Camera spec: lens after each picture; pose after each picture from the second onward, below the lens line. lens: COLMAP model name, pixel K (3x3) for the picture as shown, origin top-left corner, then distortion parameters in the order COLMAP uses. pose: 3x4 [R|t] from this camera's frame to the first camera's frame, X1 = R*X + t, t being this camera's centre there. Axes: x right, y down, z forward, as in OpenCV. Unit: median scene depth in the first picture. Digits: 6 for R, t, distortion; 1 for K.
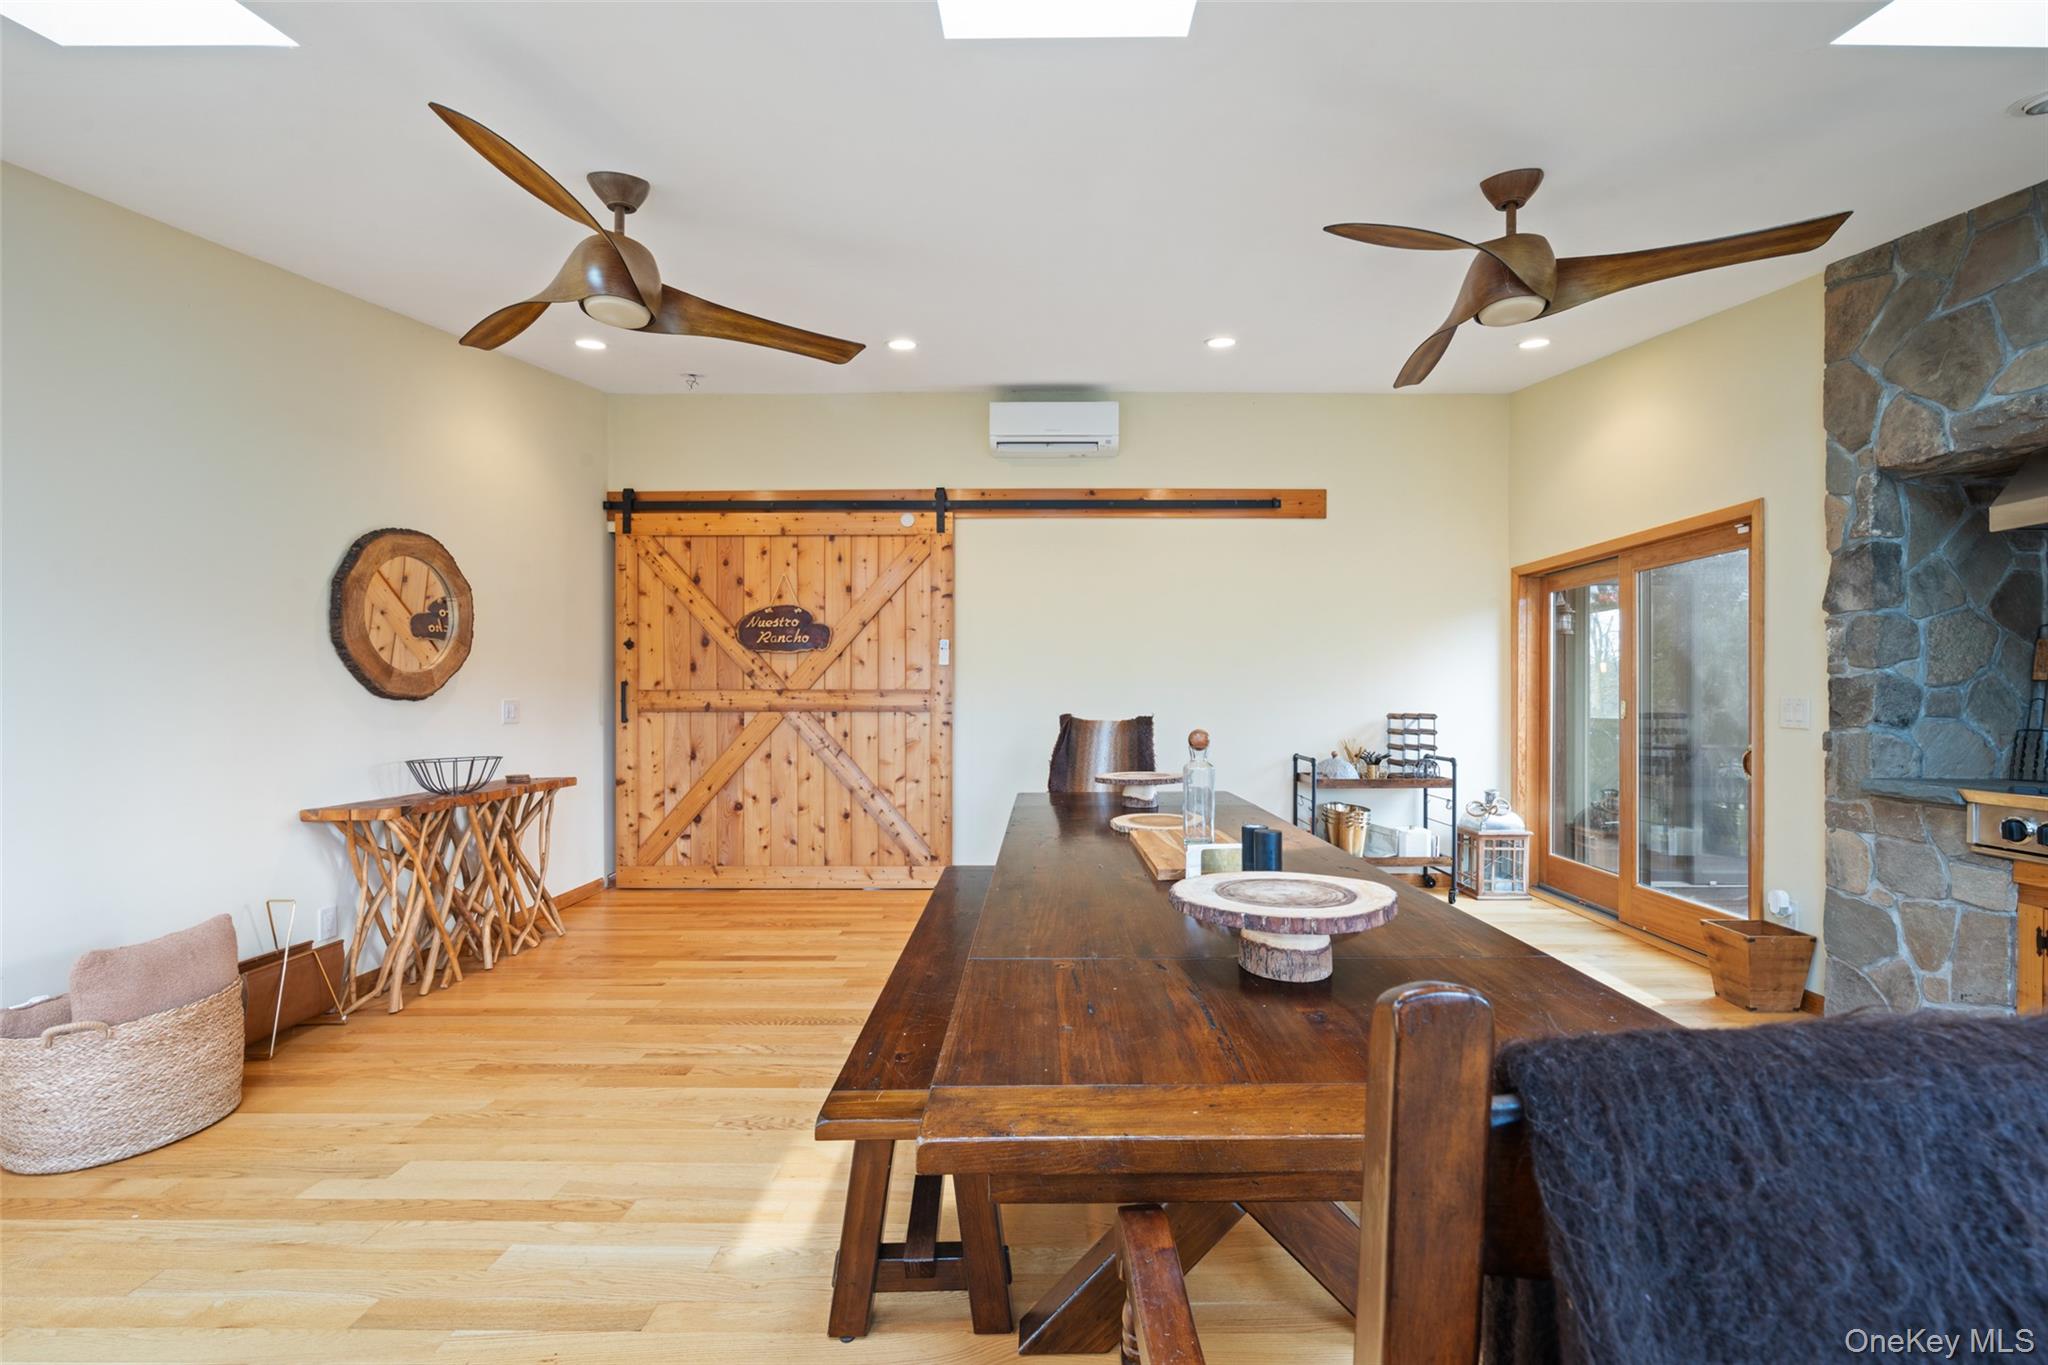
lens RADIAL K [[823.2, 0, 1029.1], [0, 823.2, 691.3], [0, 0, 1]] dist [-0.004093, 0.000024]
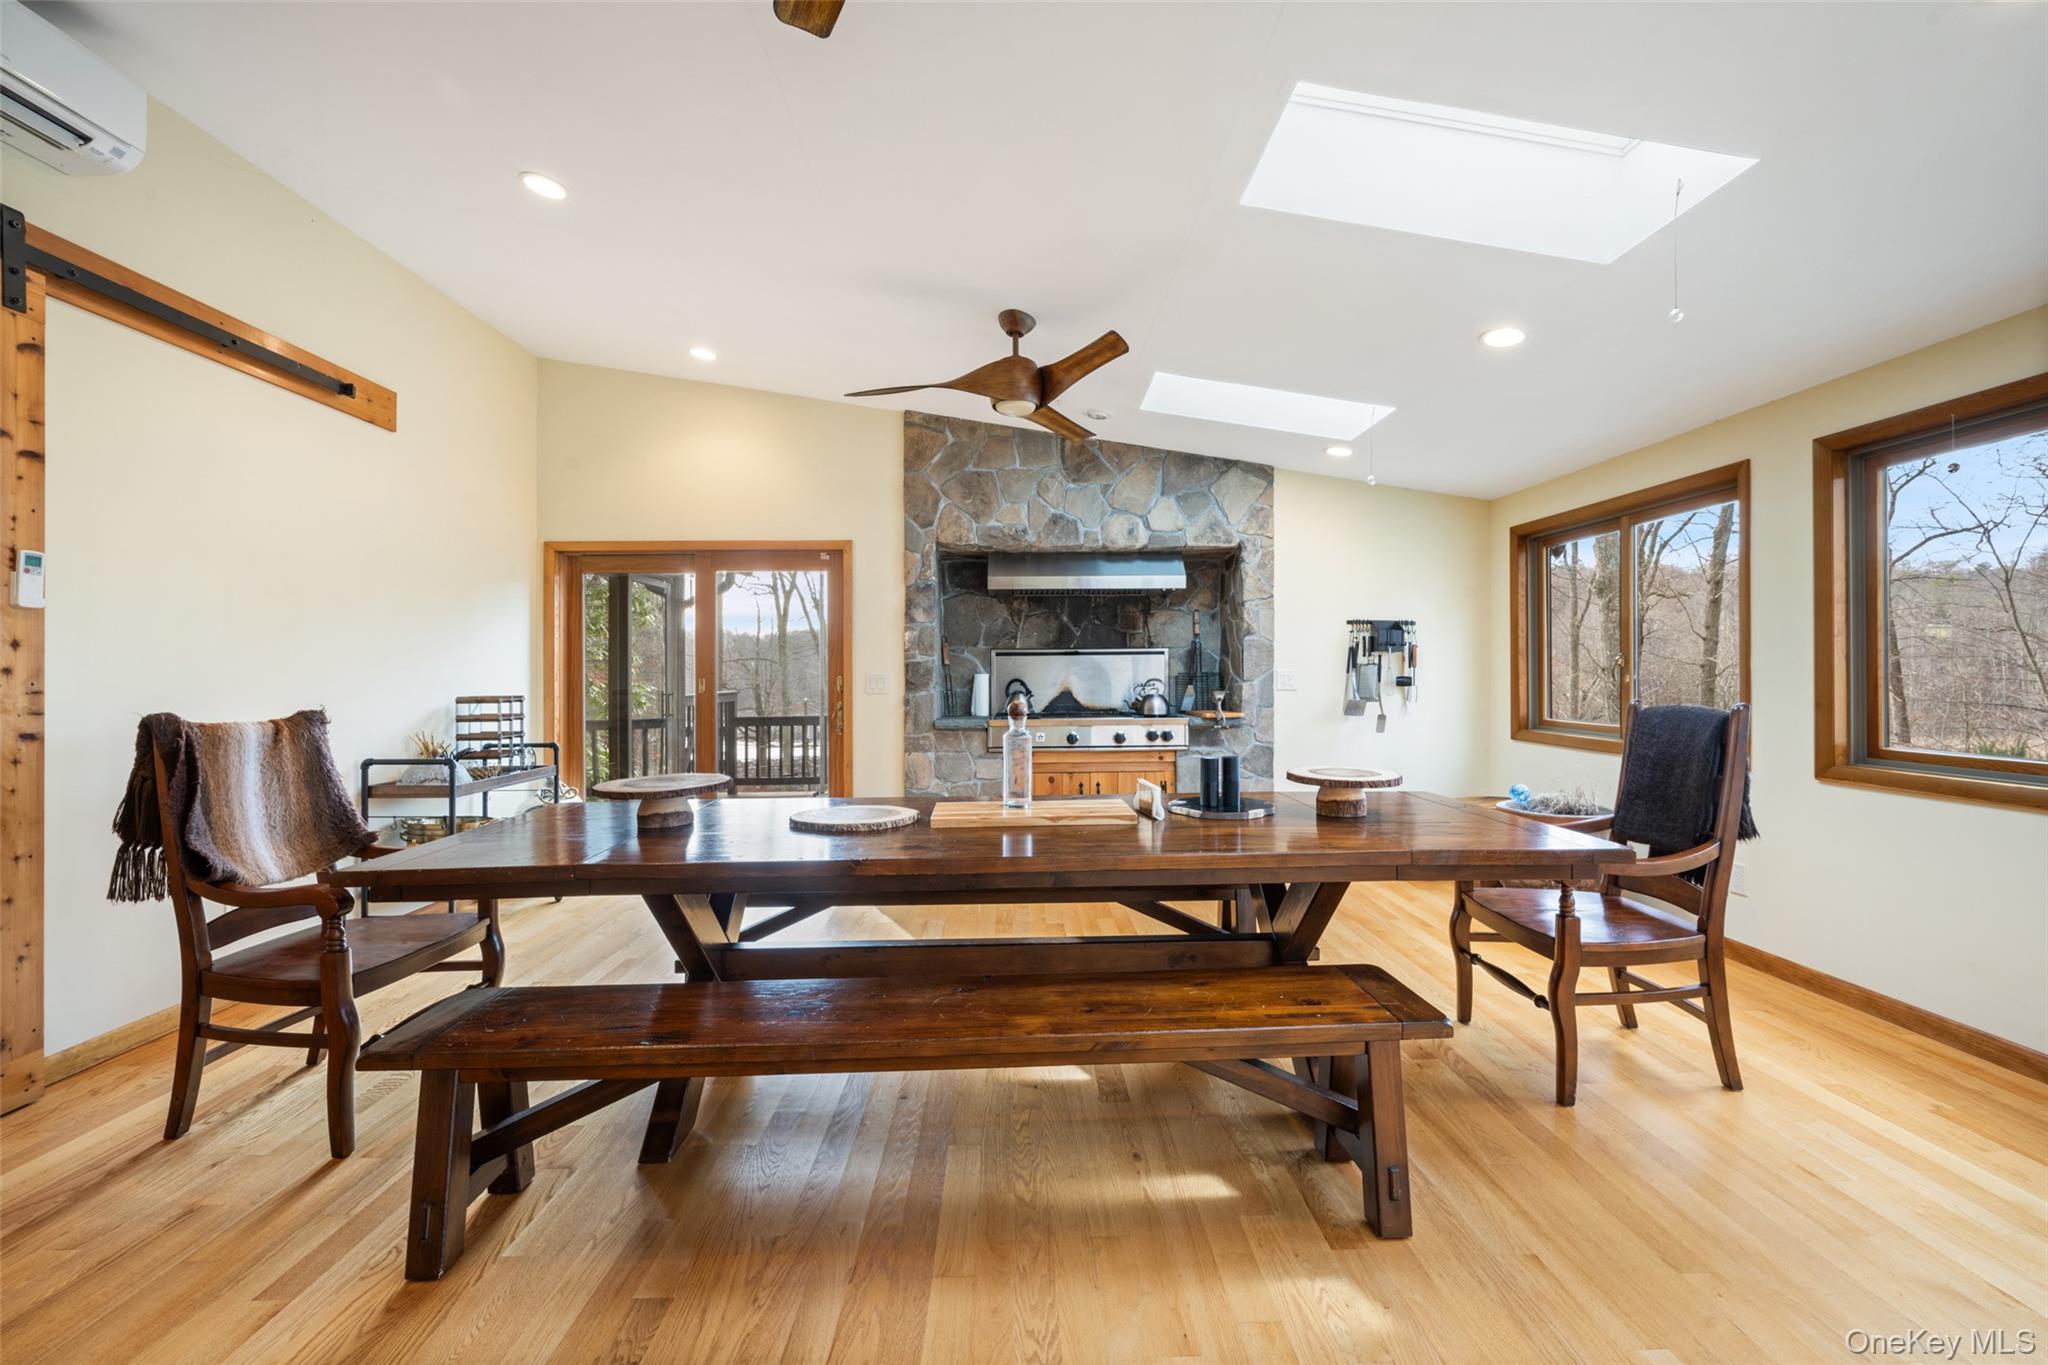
lens RADIAL K [[823.2, 0, 1037.1], [0, 823.2, 674.6], [0, 0, 1]] dist [-0.004093, 0.000024]
pose [[-0.036669, -0.002524, 0.999324, -0.688379], [0.001126, 0.999996, 0.002567, 0.005698], [-0.999327, 0.001219, -0.036666, 0.807061]]
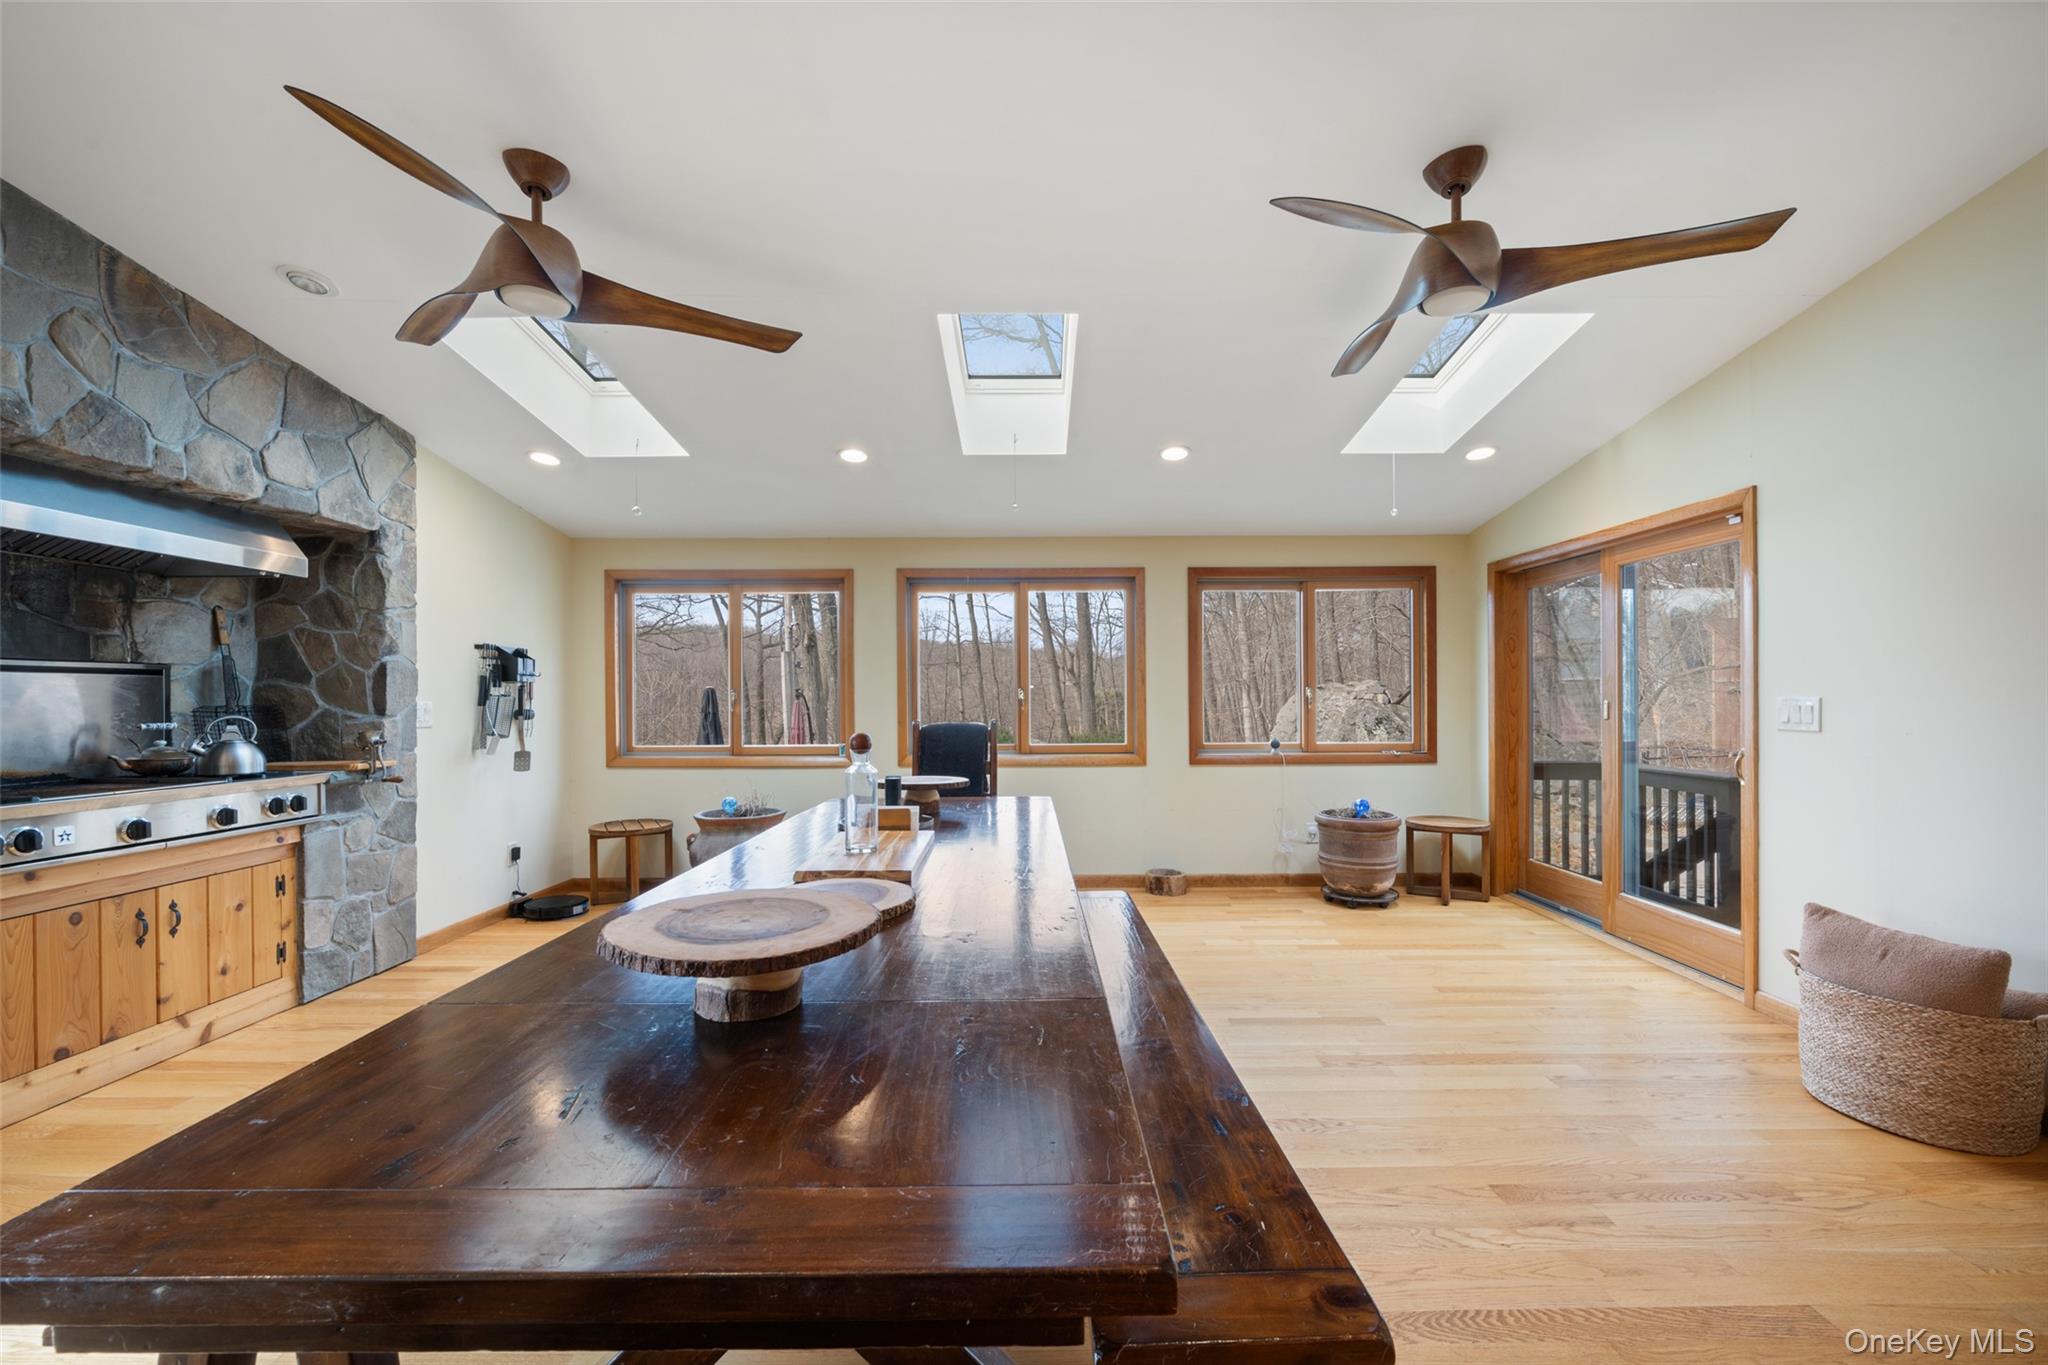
lens RADIAL K [[823.2, 0, 1028.7], [0, 823.2, 702.2], [0, 0, 1]] dist [-0.004093, 0.000024]
pose [[-0.999968, 0.005734, 0.005535, 0.002357], [0.005710, 0.999974, -0.004394, 0.012660], [-0.005560, -0.004363, -0.999975, 1.547003]]
